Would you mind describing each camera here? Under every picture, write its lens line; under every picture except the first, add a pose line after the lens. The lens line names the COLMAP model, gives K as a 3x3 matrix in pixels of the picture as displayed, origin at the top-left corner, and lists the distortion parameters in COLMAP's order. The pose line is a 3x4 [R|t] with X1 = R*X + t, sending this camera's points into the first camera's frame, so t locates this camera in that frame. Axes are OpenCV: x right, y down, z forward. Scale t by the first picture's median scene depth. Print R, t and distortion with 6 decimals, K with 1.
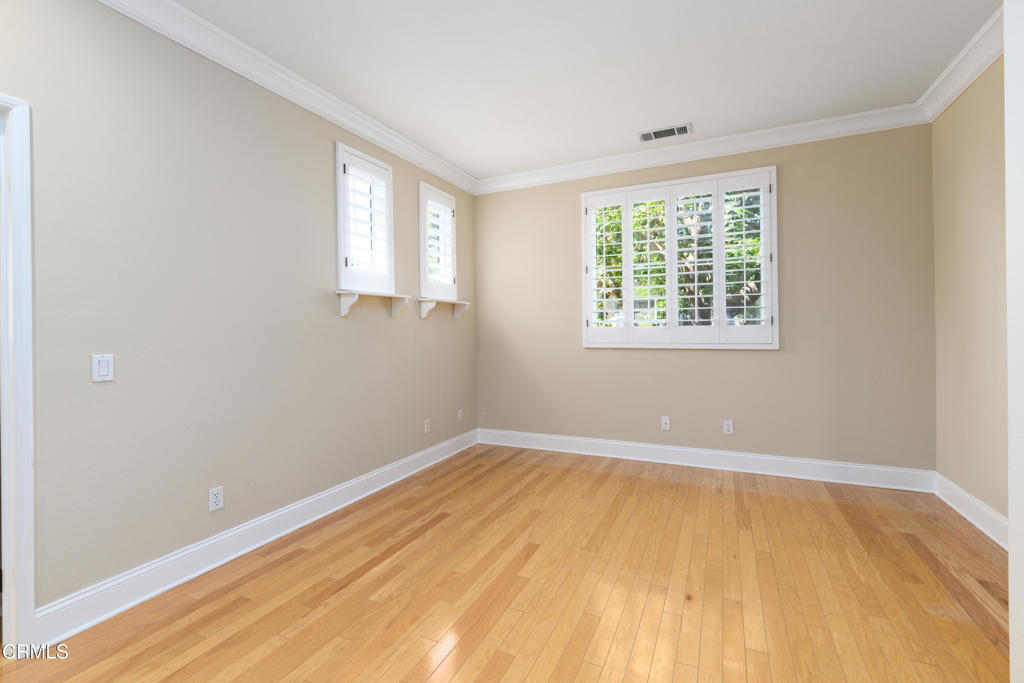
lens RADIAL K [[447.2, 0, 498.9], [0, 447.2, 329.7], [0, 0, 1]] dist [0.005806, 0.001212]
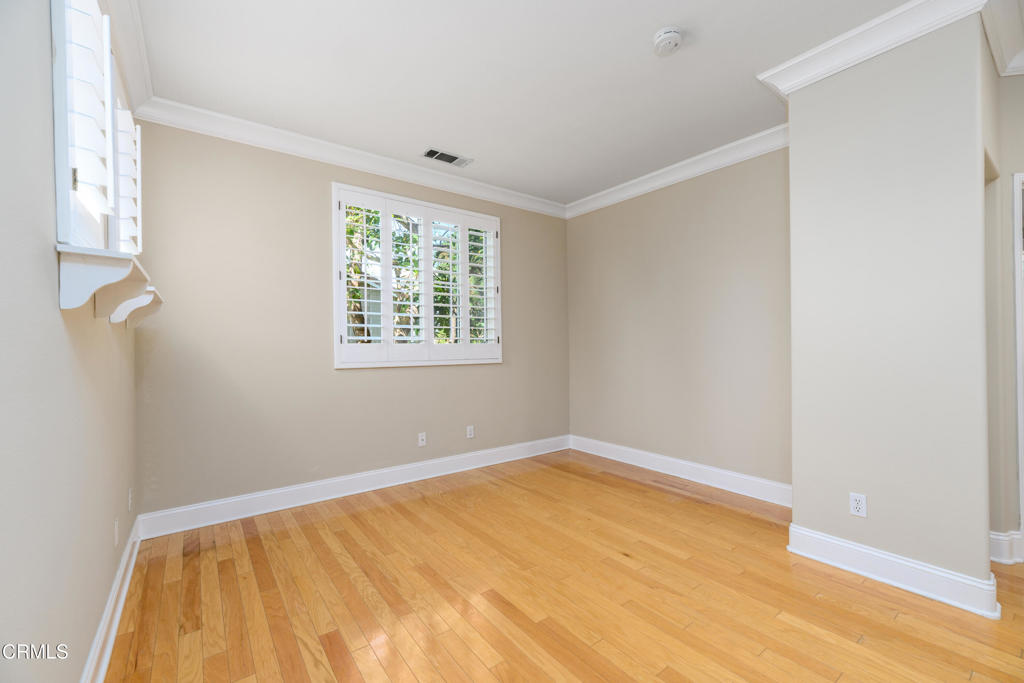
lens RADIAL K [[447.2, 0, 507.5], [0, 447.2, 345.2], [0, 0, 1]] dist [0.005806, 0.001212]
pose [[0.439012, 0.008408, 0.898442, -0.505812], [0.002848, 0.999938, -0.010749, 0.008441], [-0.898477, 0.007277, 0.438961, 0.429096]]
